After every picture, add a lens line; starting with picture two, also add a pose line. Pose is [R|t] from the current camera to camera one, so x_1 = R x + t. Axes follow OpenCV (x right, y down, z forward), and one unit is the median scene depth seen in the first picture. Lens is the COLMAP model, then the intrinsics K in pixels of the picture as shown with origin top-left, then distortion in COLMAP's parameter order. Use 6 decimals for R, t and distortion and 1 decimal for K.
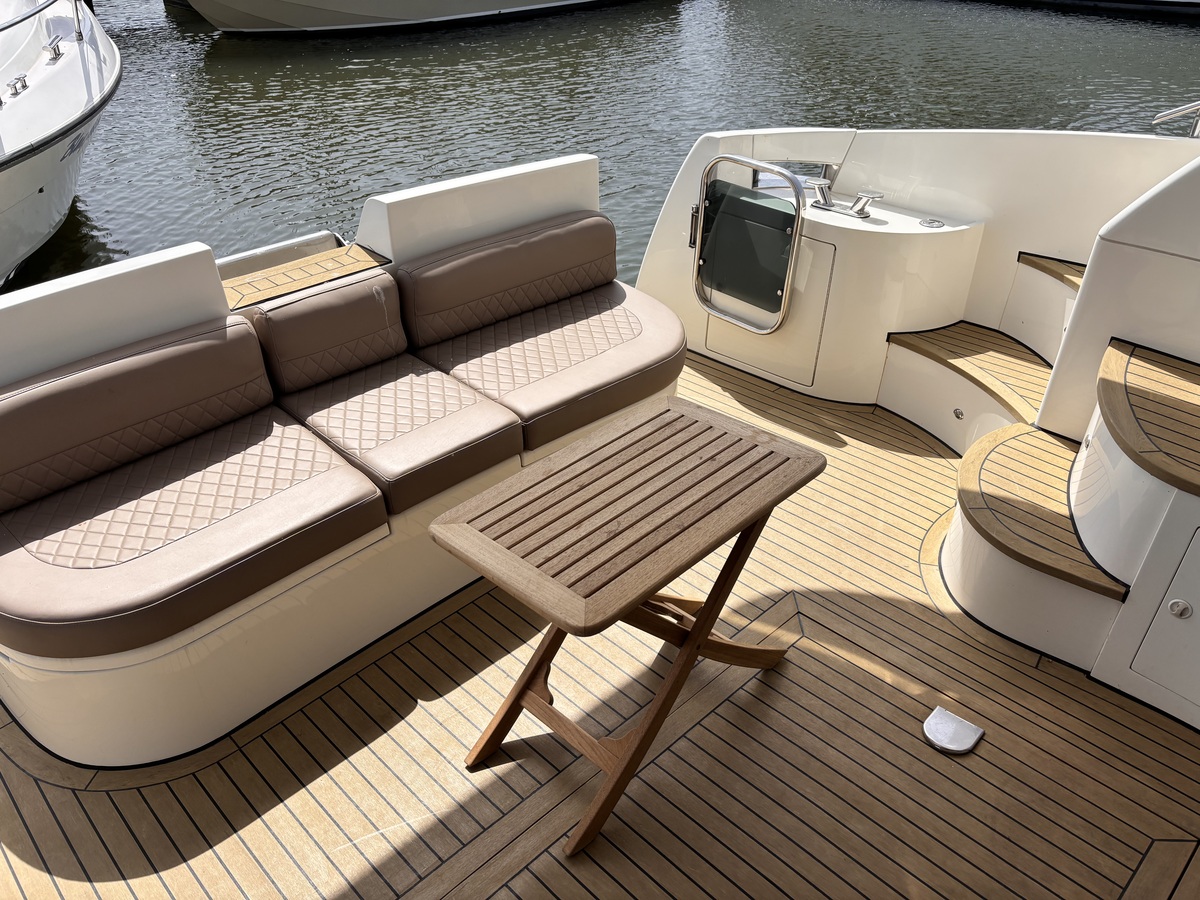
lens RADIAL K [[924.2, 0, 596.1], [0, 924.2, 443.5], [0, 0, 1]] dist [0.023002, -0.005369]
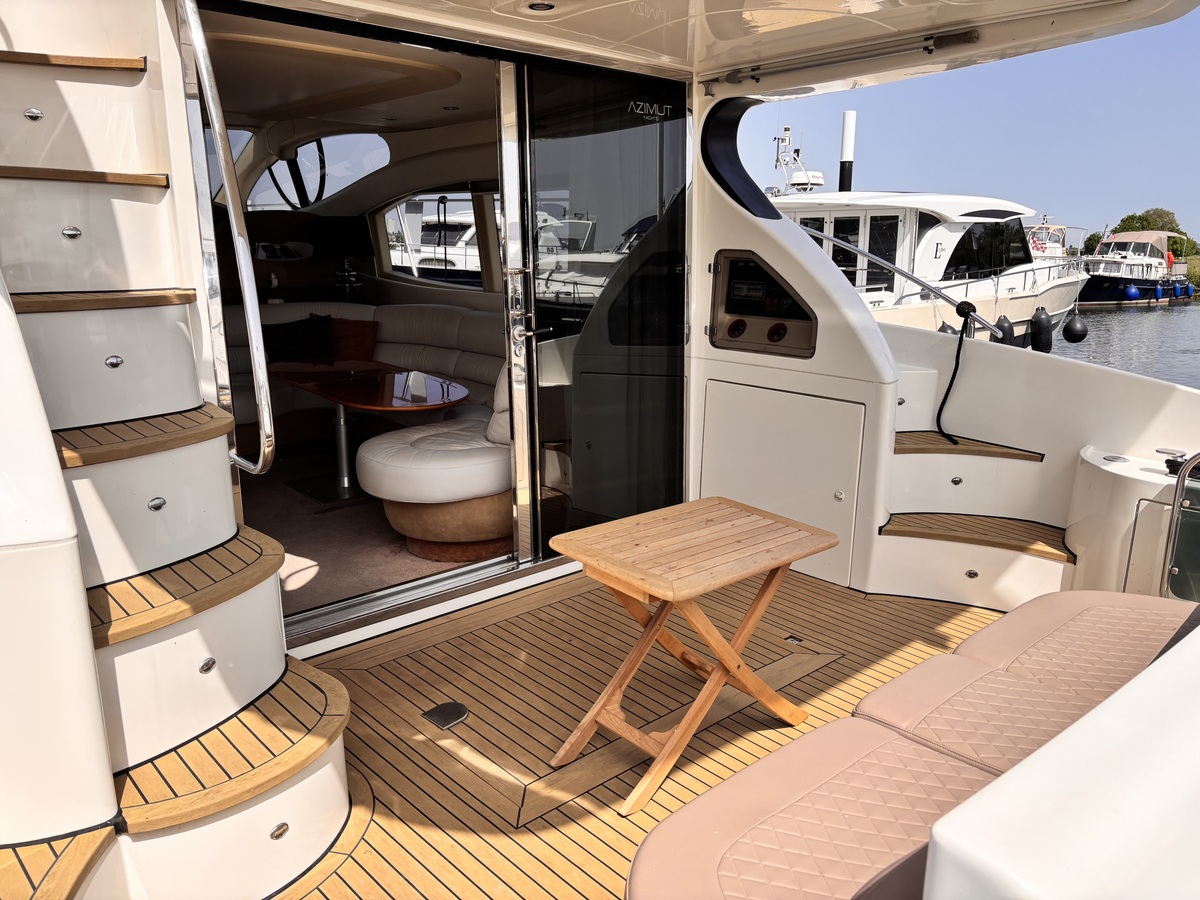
lens RADIAL K [[902.3, 0, 607.3], [0, 902.3, 451.7], [0, 0, 1]] dist [0.054633, -0.086705]
pose [[-0.999964, -0.007252, 0.004368, 0.114910], [-0.002085, 0.711008, 0.703181, -0.657172], [-0.008205, 0.703147, -0.710998, 1.255630]]
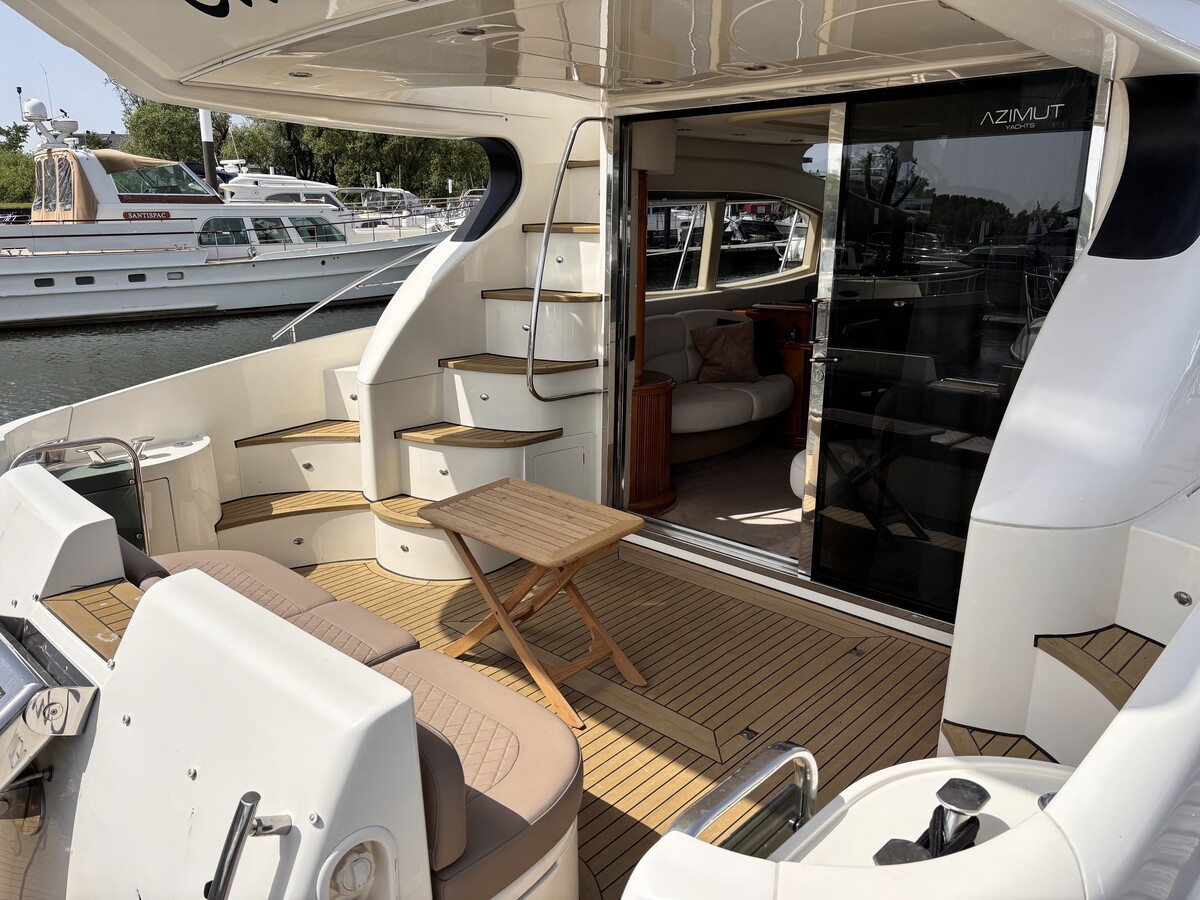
lens RADIAL K [[915.1, 0, 601.2], [0, 915.1, 435.2], [0, 0, 1]] dist [0.077752, -0.004142]
pose [[-0.045019, -0.242636, 0.969072, -1.093745], [0.533646, 0.814211, 0.228653, -0.271559], [-0.844509, 0.527435, 0.092827, 0.434034]]
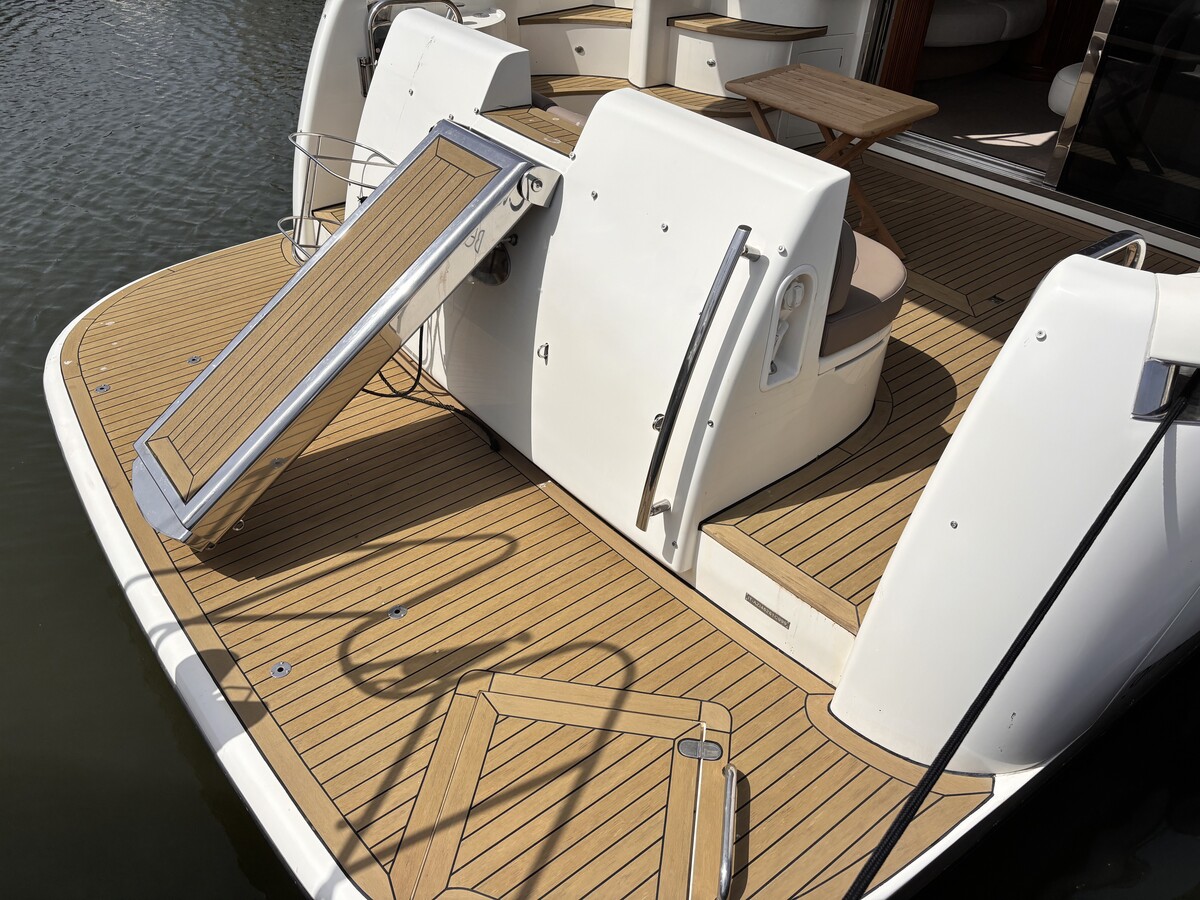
lens RADIAL K [[902.3, 0, 607.3], [0, 902.3, 451.7], [0, 0, 1]] dist [0.054633, -0.086705]
pose [[0.103890, -0.588032, 0.802138, -1.339997], [0.499909, 0.728096, 0.469007, -0.361883], [-0.859824, 0.352271, 0.369605, 0.646547]]
